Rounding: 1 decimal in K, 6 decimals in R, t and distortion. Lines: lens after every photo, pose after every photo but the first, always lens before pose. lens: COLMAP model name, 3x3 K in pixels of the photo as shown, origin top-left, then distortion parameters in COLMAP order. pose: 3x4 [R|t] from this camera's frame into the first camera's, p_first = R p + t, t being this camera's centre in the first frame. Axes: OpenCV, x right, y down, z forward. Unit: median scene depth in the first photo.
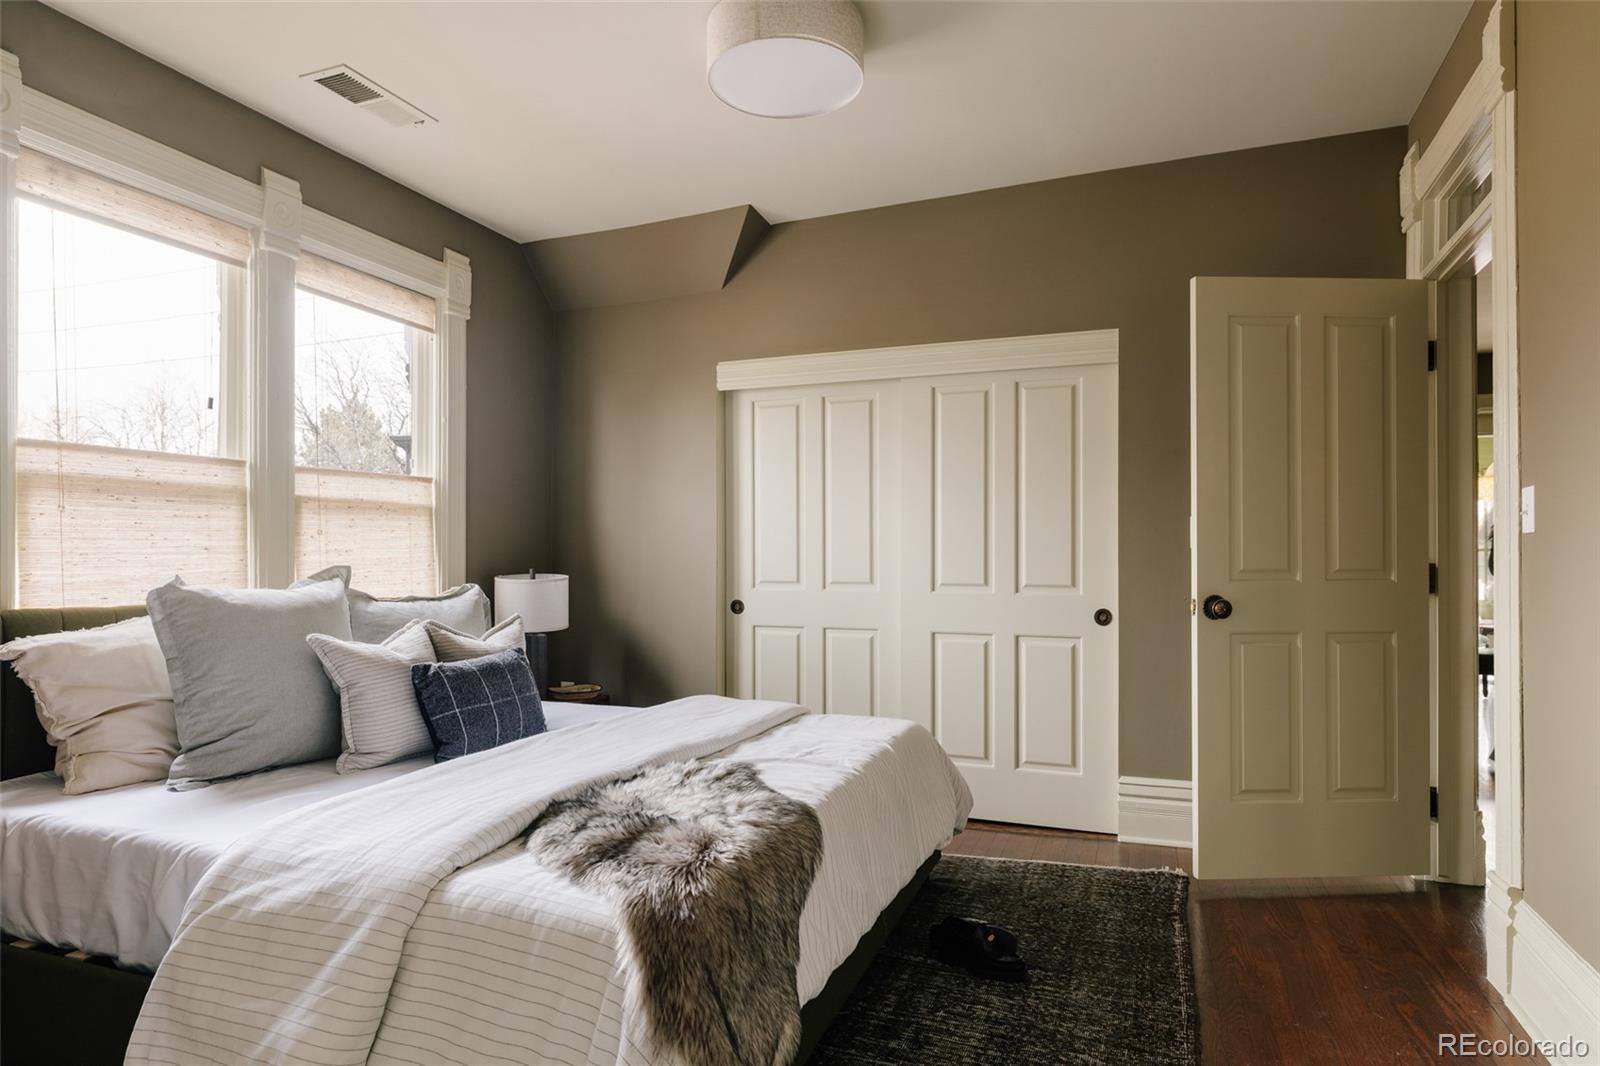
lens RADIAL K [[903.2, 0, 842.2], [0, 903.2, 545.2], [0, 0, 1]] dist [0.002889, 0.000068]
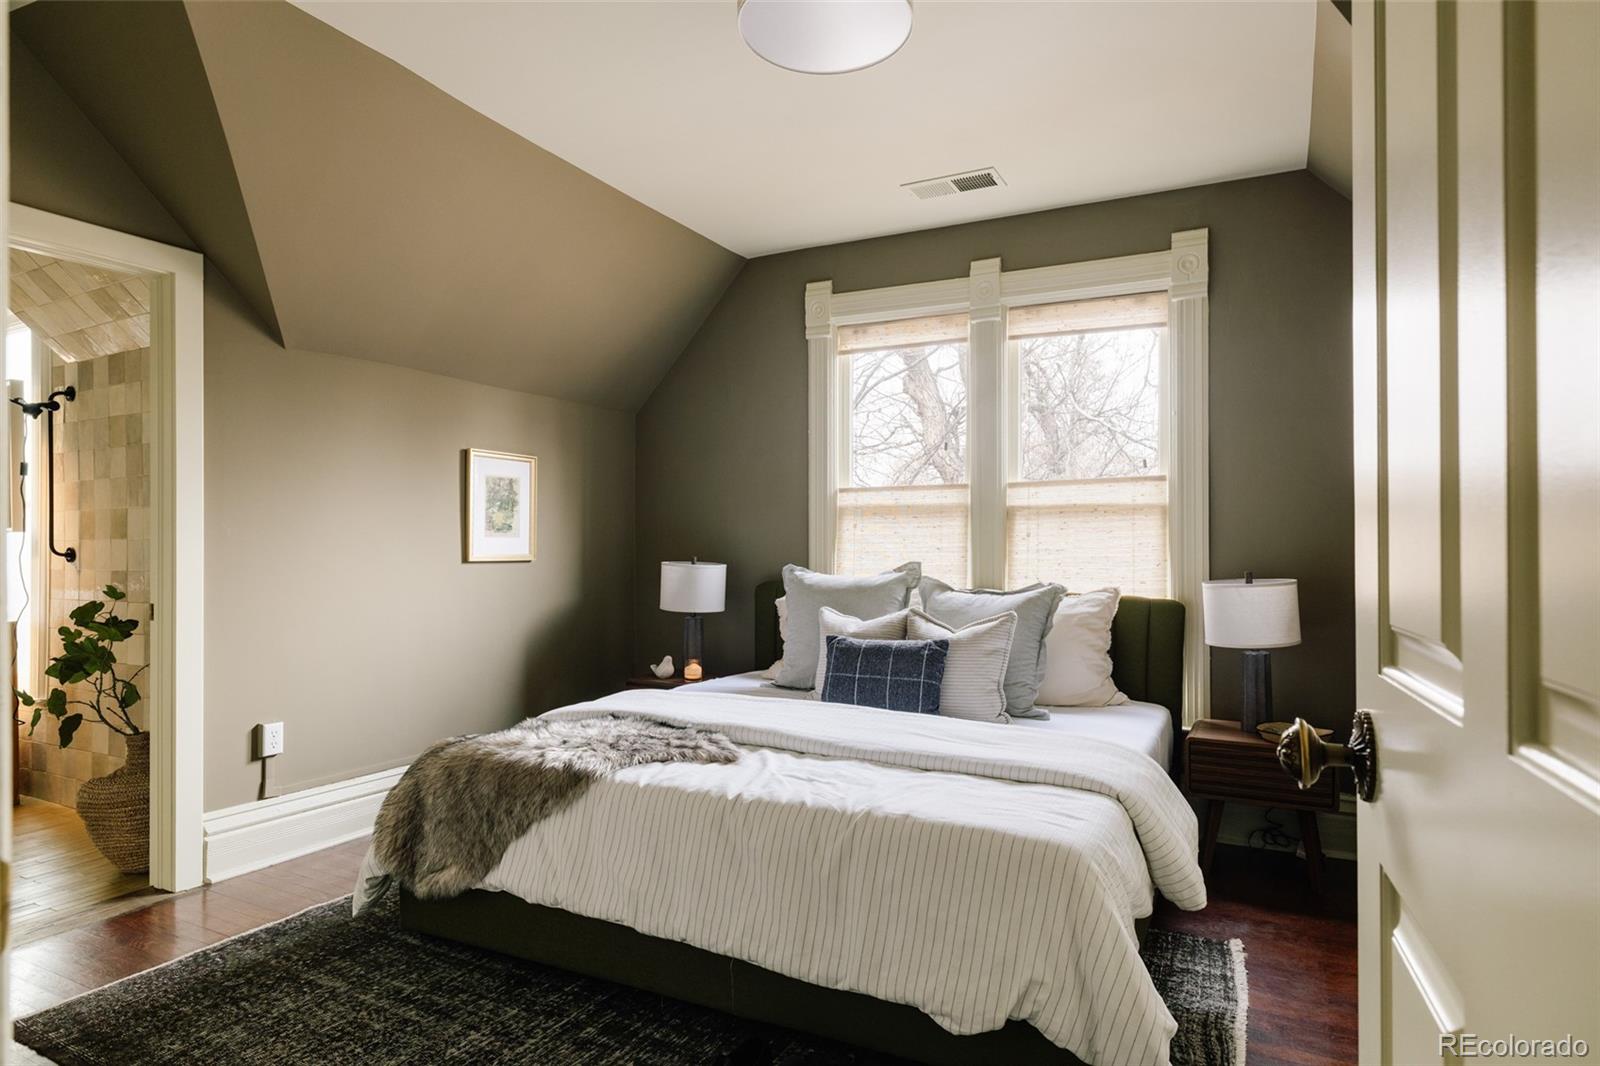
lens RADIAL K [[903.2, 0, 802.4], [0, 903.2, 545.5], [0, 0, 1]] dist [0.002889, 0.000068]
pose [[-0.146769, -0.004030, -0.989163, 0.669611], [0.007308, 0.999960, -0.005158, 0.004013], [0.989144, -0.007986, -0.146733, 0.894822]]
